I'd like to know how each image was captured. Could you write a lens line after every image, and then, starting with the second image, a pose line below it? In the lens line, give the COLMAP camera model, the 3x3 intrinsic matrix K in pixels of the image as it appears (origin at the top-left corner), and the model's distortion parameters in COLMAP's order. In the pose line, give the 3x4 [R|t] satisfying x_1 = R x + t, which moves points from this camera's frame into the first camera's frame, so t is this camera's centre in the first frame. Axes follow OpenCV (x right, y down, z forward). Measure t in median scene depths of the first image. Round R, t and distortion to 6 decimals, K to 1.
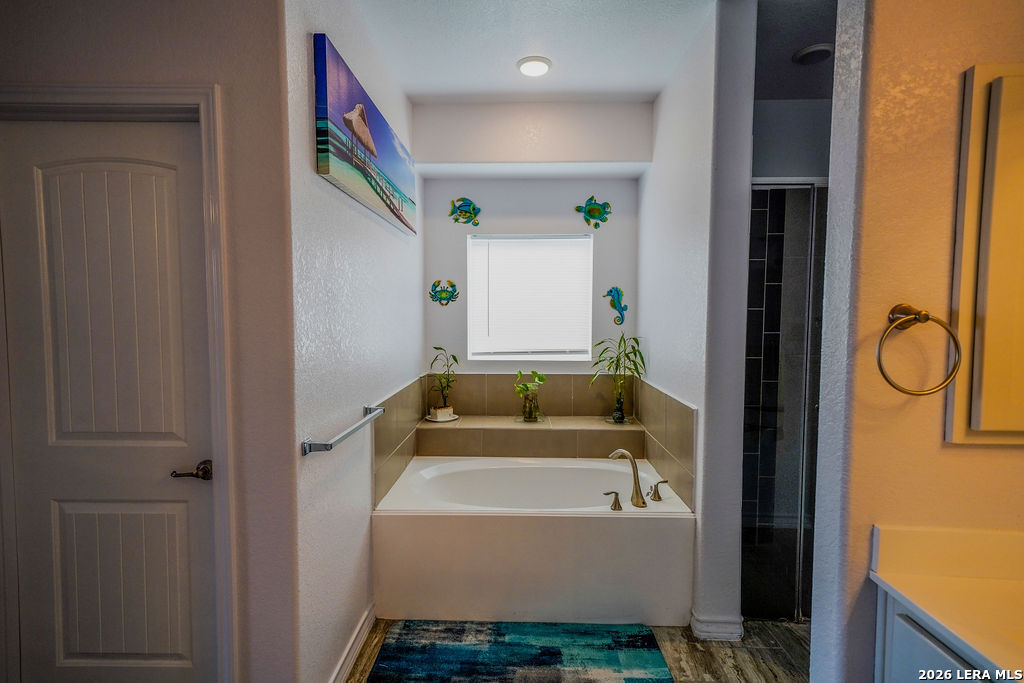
lens RADIAL K [[488.2, 0, 509.1], [0, 488.2, 340.9], [0, 0, 1]] dist [0.003815, 0.000244]
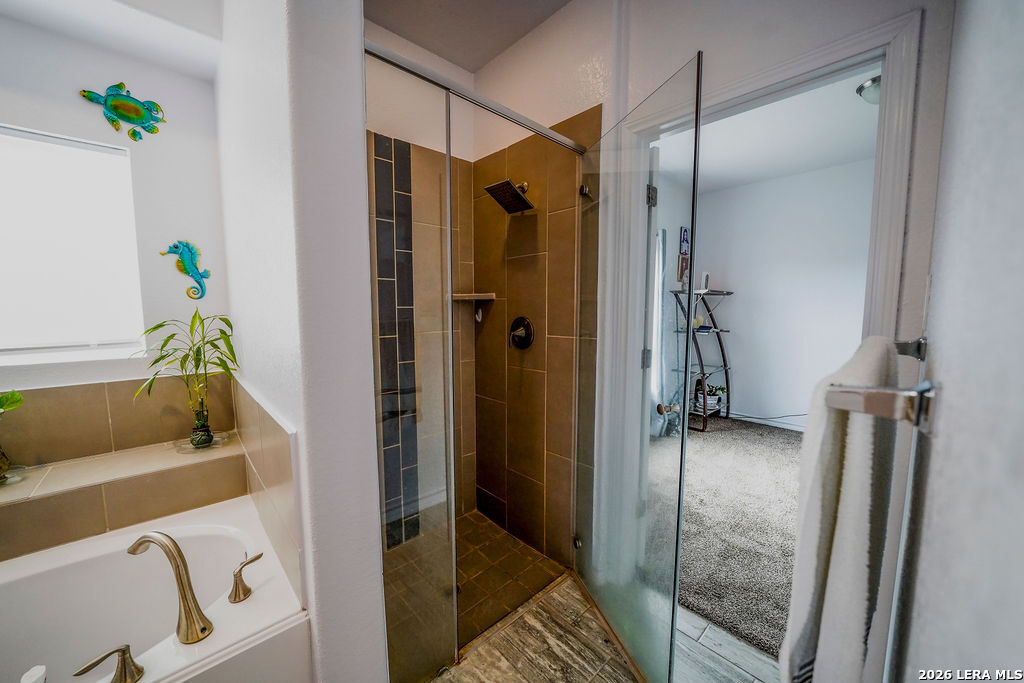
lens RADIAL K [[379.9, 0, 509.5], [0, 379.9, 342.1], [0, 0, 1]] dist [-0.011096, -0.000164]
pose [[0.717138, -0.069569, 0.693451, 0.173547], [0.043241, 0.997530, 0.055356, 0.015631], [-0.695589, -0.009713, 0.718374, 0.339606]]
